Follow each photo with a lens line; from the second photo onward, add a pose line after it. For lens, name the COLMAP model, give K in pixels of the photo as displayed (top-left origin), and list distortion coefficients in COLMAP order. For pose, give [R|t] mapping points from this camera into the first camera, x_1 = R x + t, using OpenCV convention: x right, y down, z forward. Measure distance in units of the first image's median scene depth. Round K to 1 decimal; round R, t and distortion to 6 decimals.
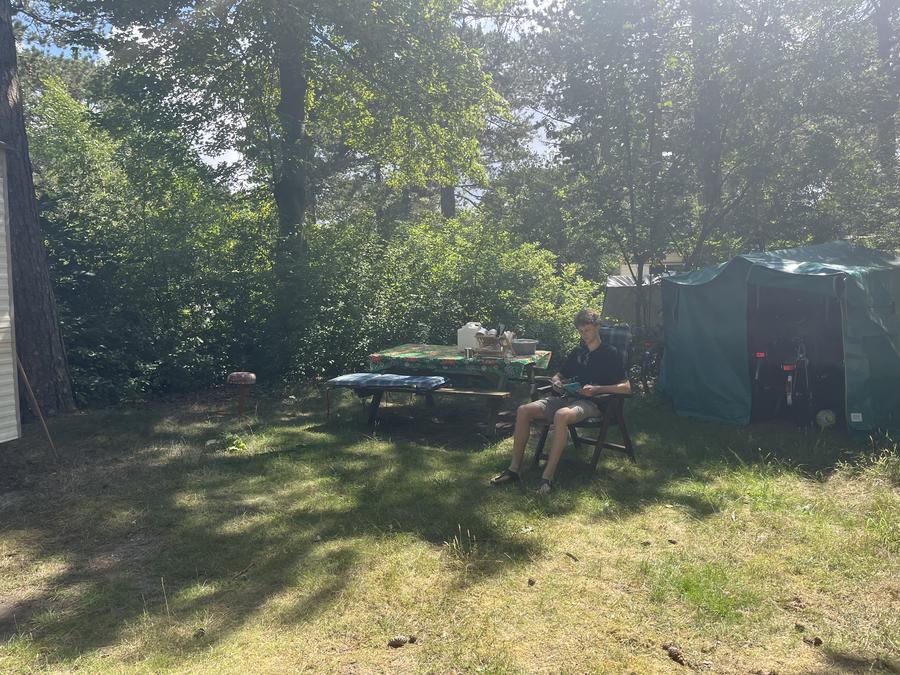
lens RADIAL K [[684.6, 0, 450.0], [0, 684.6, 337.5], [0, 0, 1]] dist [0.084860, -0.127103]
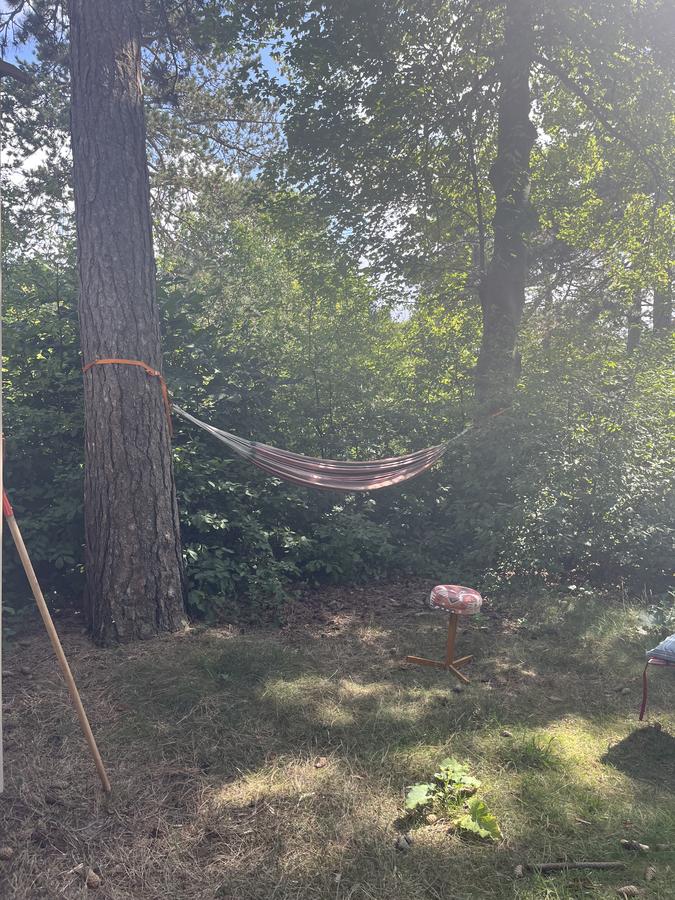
lens RADIAL K [[684.6, 0, 337.5], [0, 684.6, 450.0], [0, 0, 1]] dist [0.084860, -0.127103]
pose [[0.932363, 0.056790, -0.357035, -0.203078], [-0.065884, 0.997738, -0.013349, -0.043241], [0.355469, 0.035969, 0.933996, 0.461551]]
